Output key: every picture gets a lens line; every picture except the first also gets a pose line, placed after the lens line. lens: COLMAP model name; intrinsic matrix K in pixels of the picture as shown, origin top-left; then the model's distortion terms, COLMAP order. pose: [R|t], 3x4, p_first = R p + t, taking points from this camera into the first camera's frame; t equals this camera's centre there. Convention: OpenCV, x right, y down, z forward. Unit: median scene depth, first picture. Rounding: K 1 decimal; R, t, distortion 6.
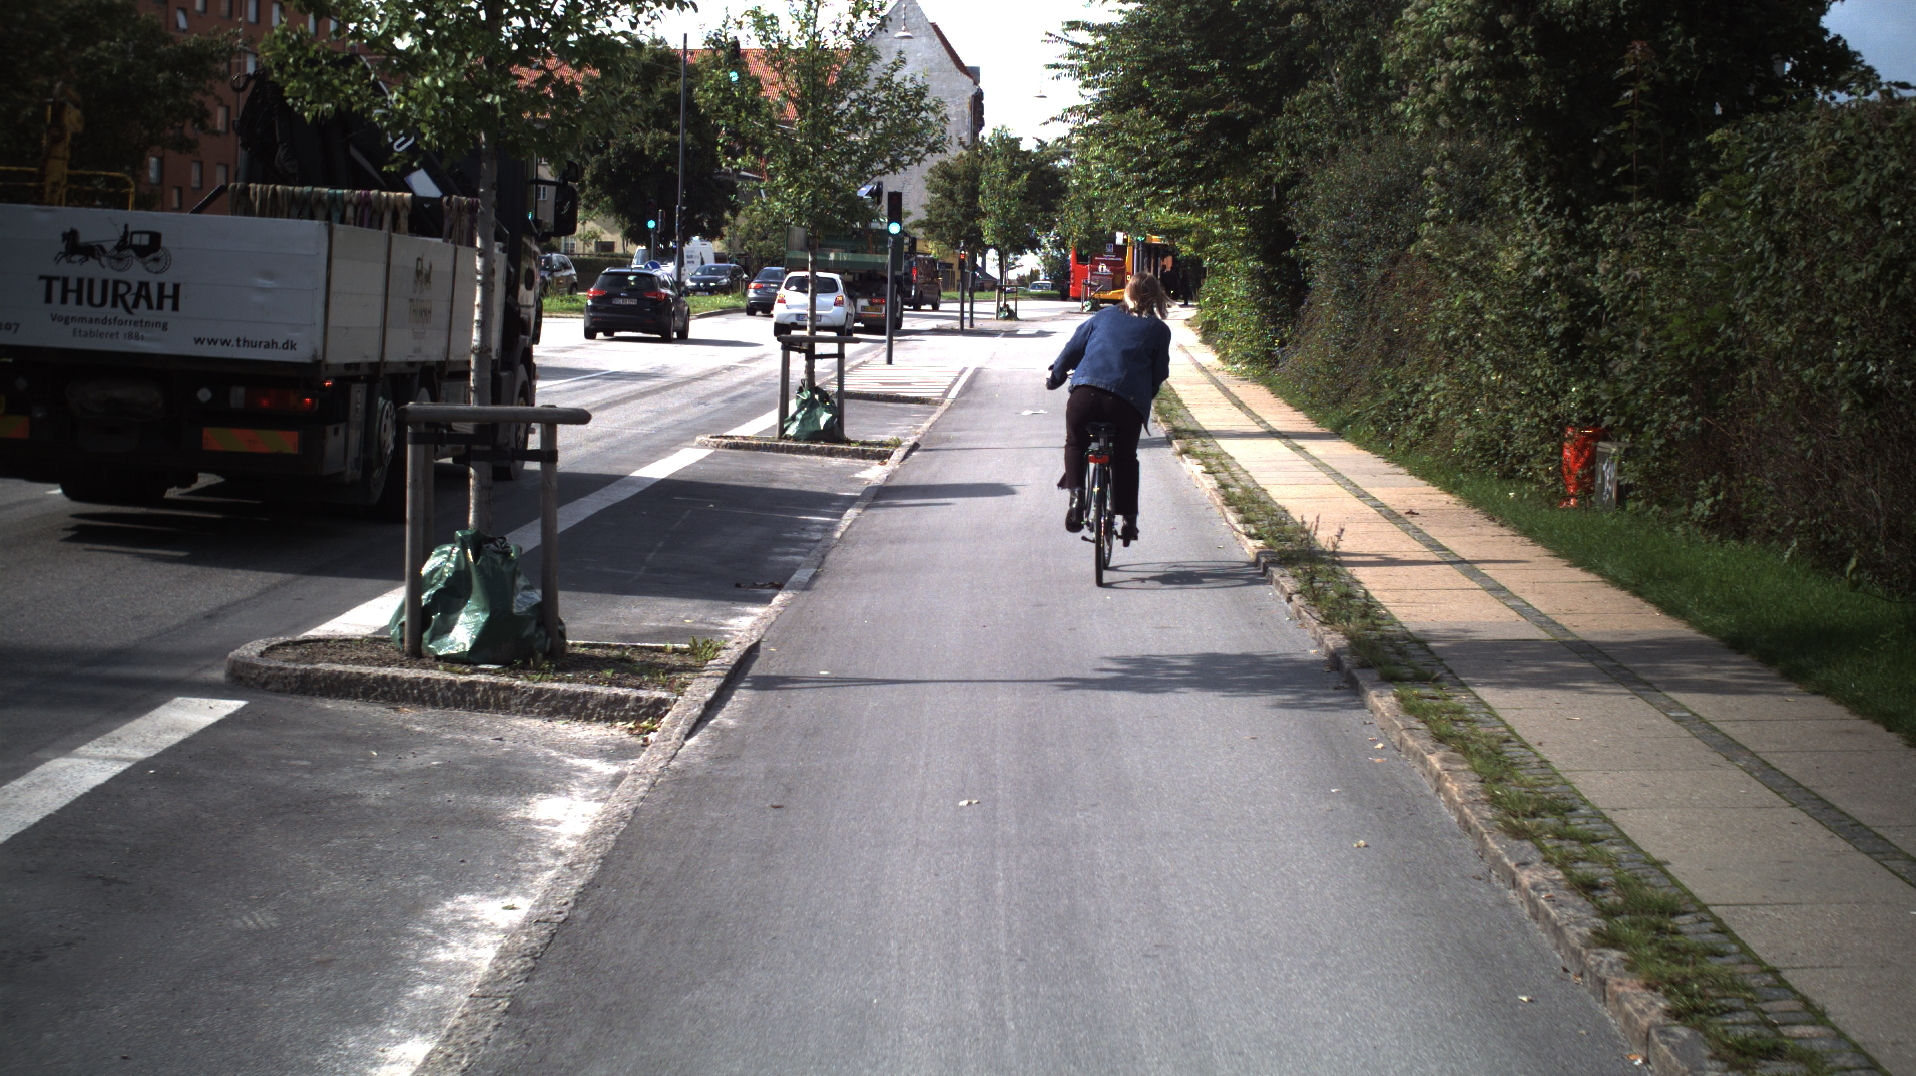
lens RADIAL K [[3676.1, 0, 958.0], [0, 3676.1, 538.0], [0, 0, 1]] dist [-0.241727, -0.073711]
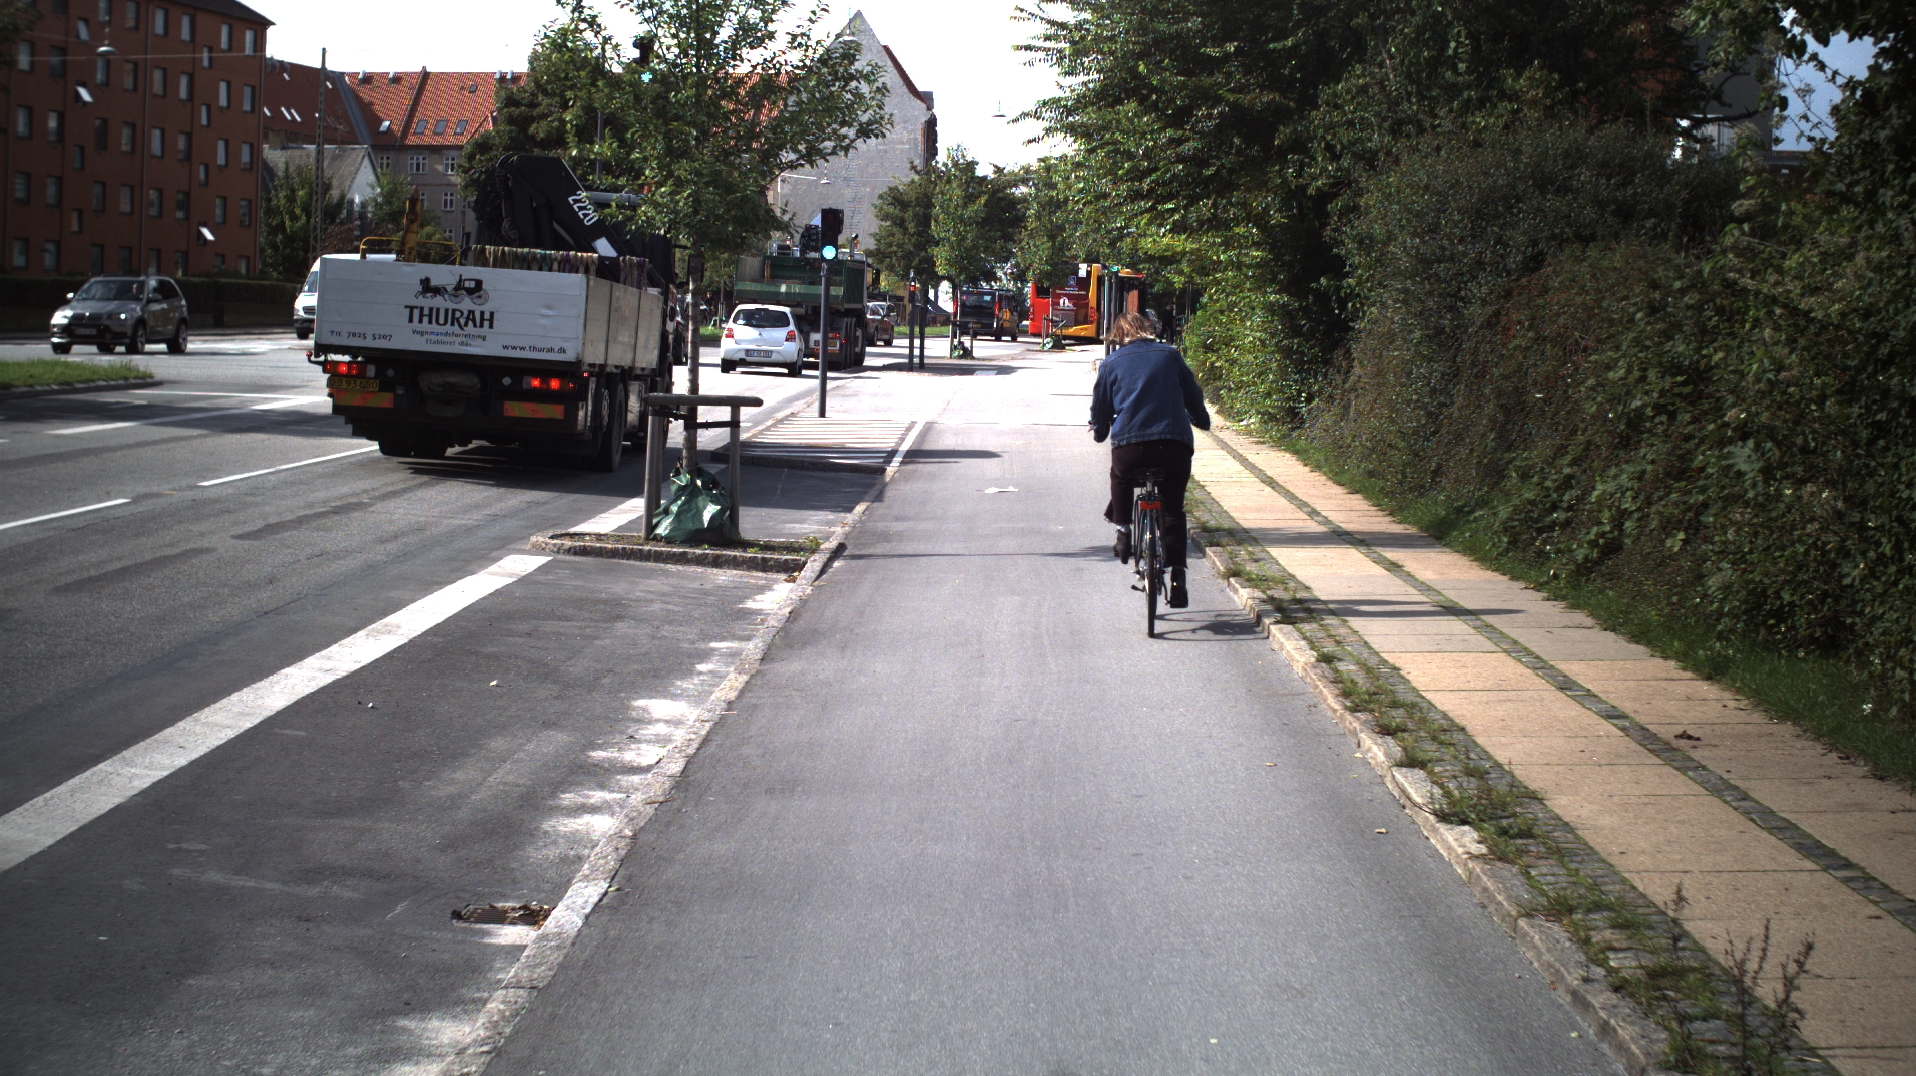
lens RADIAL K [[3676.1, 0, 958.0], [0, 3676.1, 538.0], [0, 0, 1]] dist [-0.241727, -0.073711]
pose [[0.999894, 0.005787, 0.013334, 0.001474], [-0.005665, 0.999942, -0.009121, -0.016085], [-0.013386, 0.009044, 0.999870, 0.220256]]
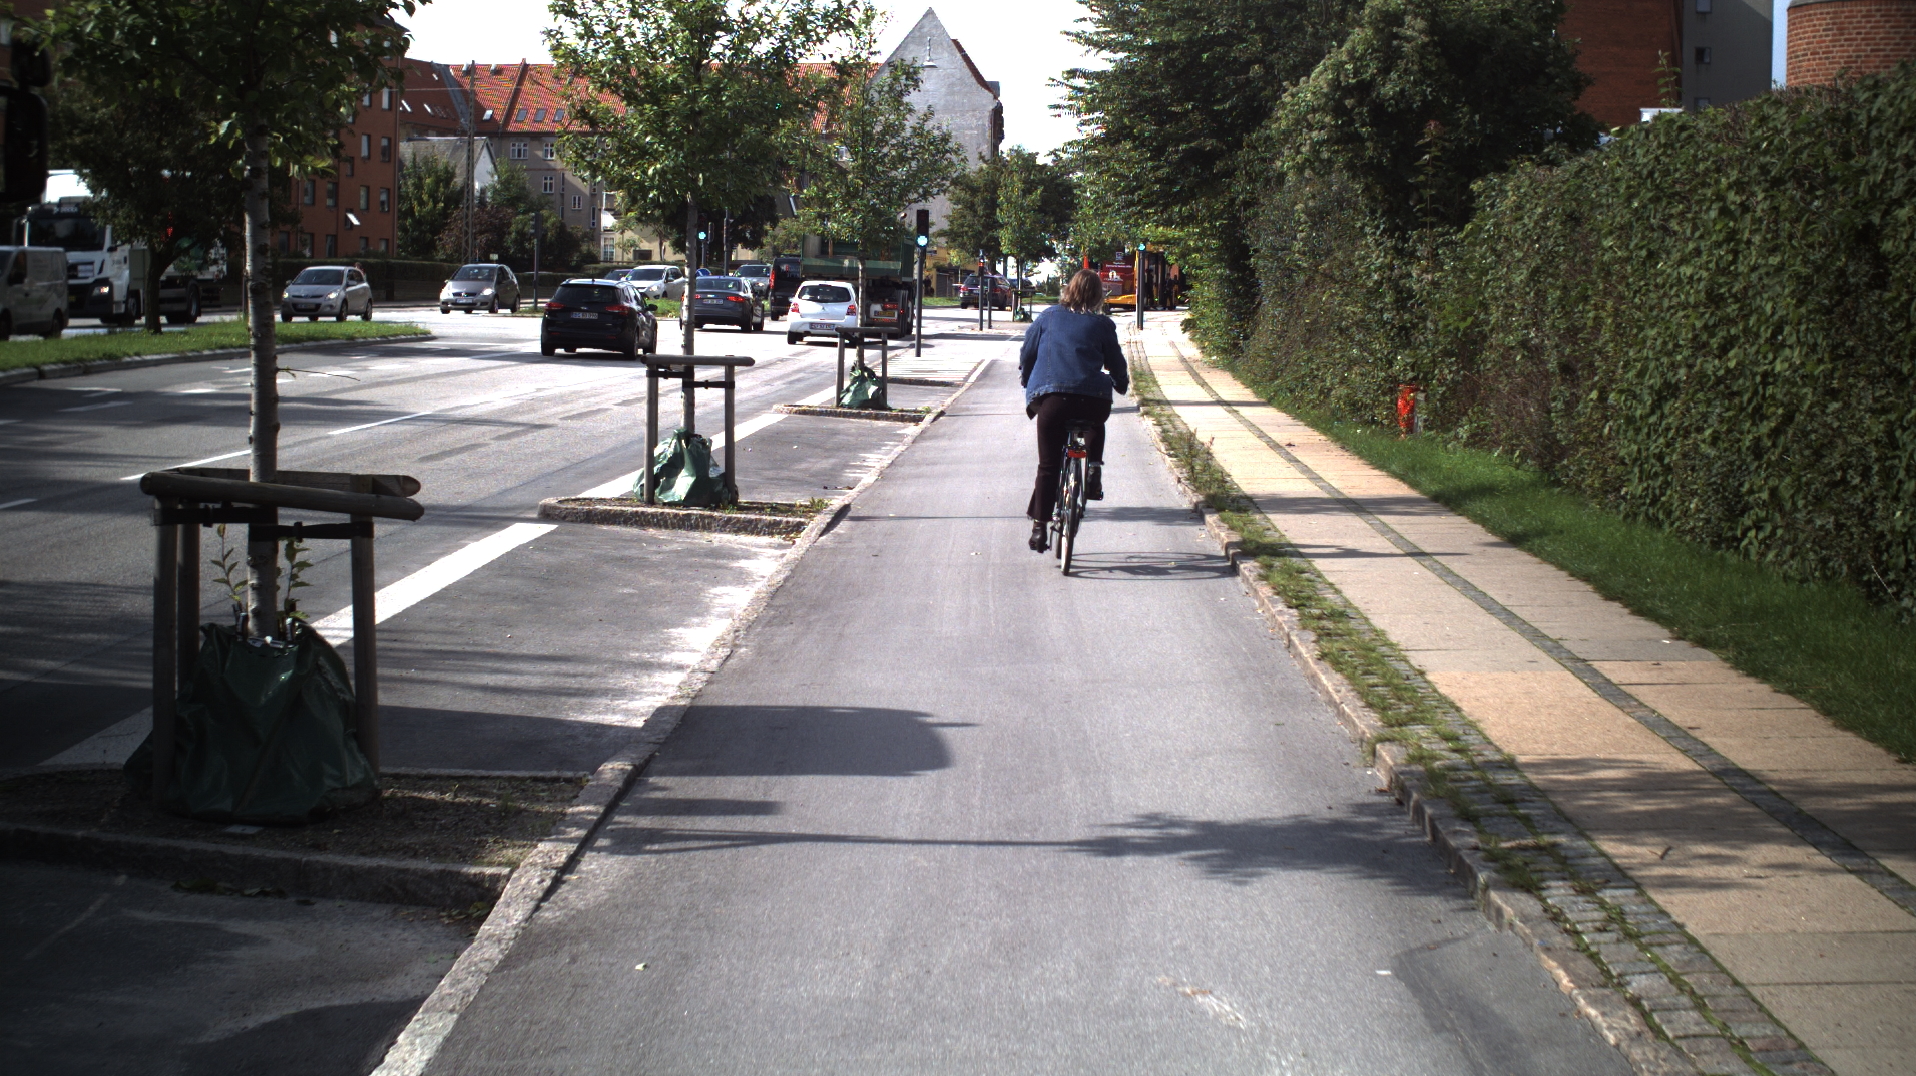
lens RADIAL K [[3676.1, 0, 958.0], [0, 3676.1, 538.0], [0, 0, 1]] dist [-0.241727, -0.073711]
pose [[0.999982, -0.000446, -0.005919, 0.001255], [0.000435, 0.999998, -0.001894, 0.016351], [0.005920, 0.001891, 0.999981, -0.220808]]
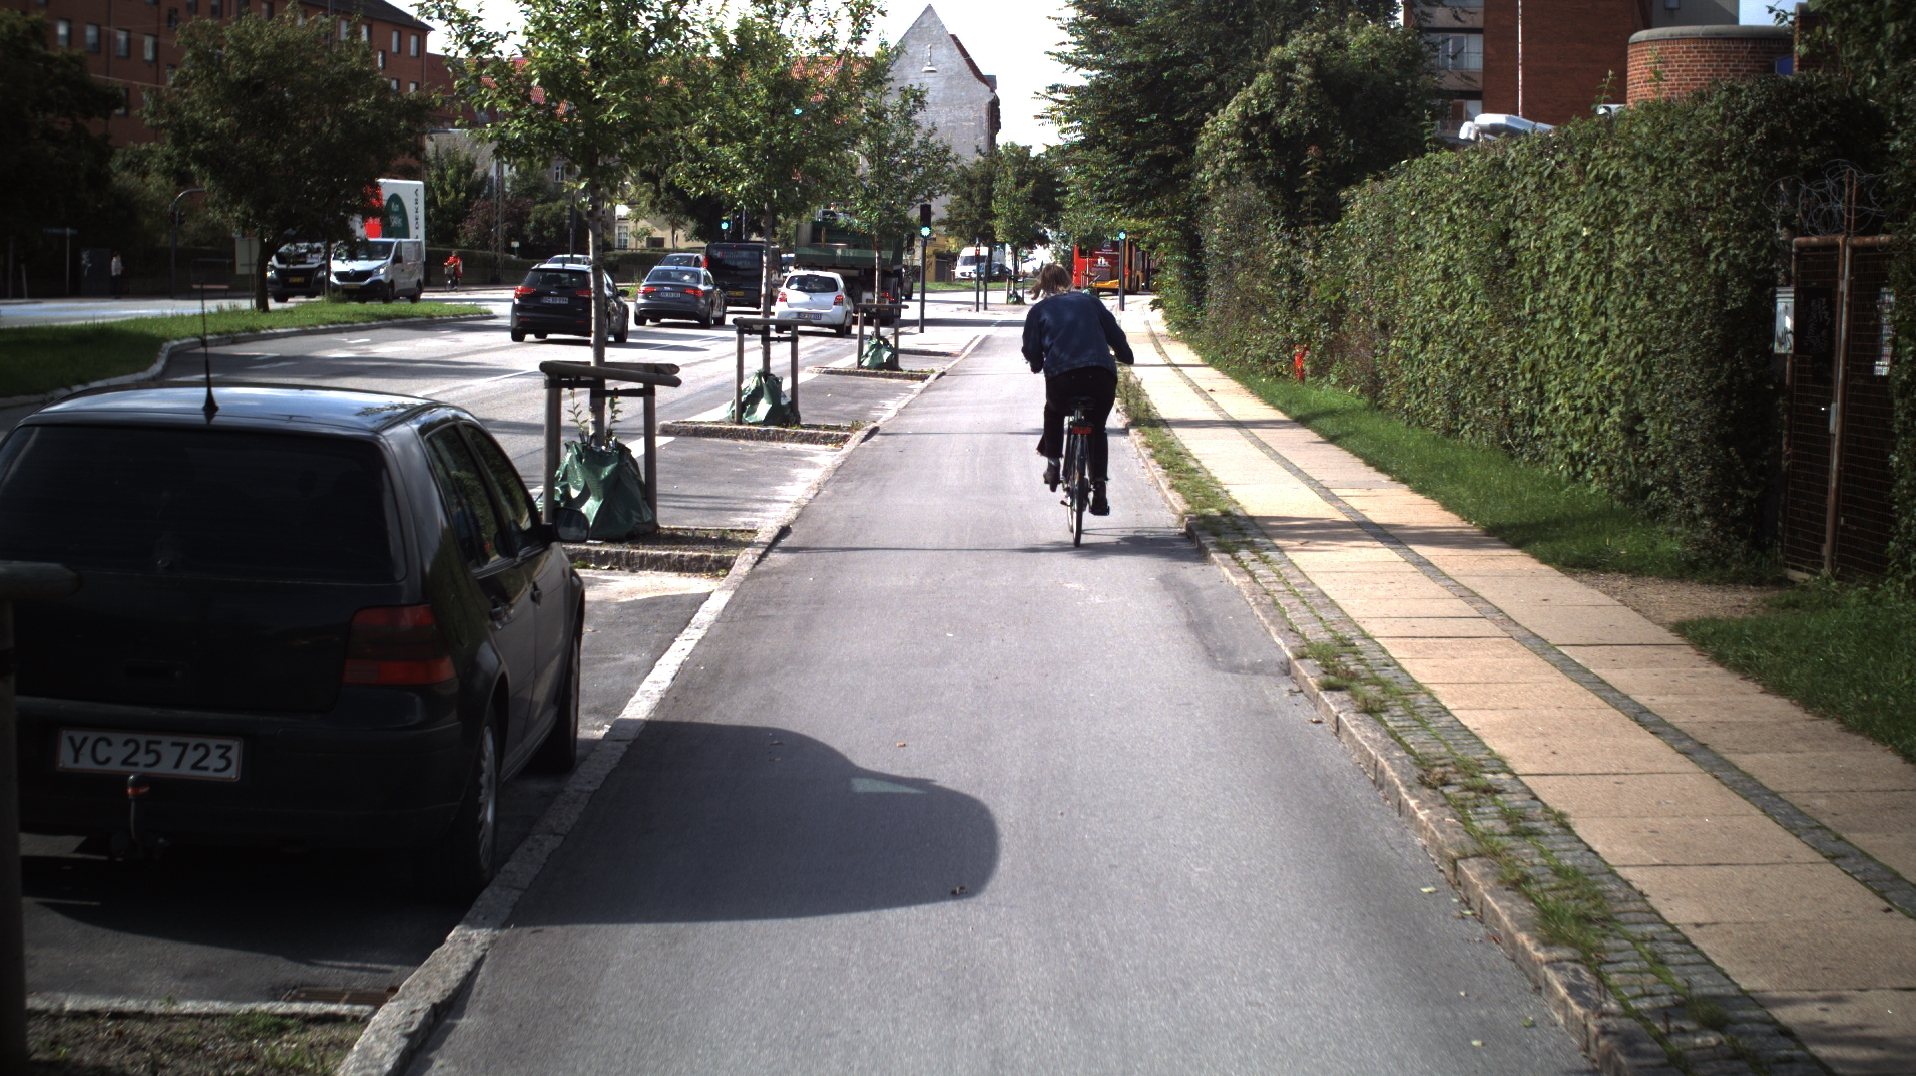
lens RADIAL K [[3676.1, 0, 958.0], [0, 3676.1, 538.0], [0, 0, 1]] dist [-0.241727, -0.073711]
pose [[0.999984, -0.001369, -0.005506, 0.002437], [0.001379, 0.999997, 0.001816, 0.032665], [0.005503, -0.001824, 0.999983, -0.442289]]
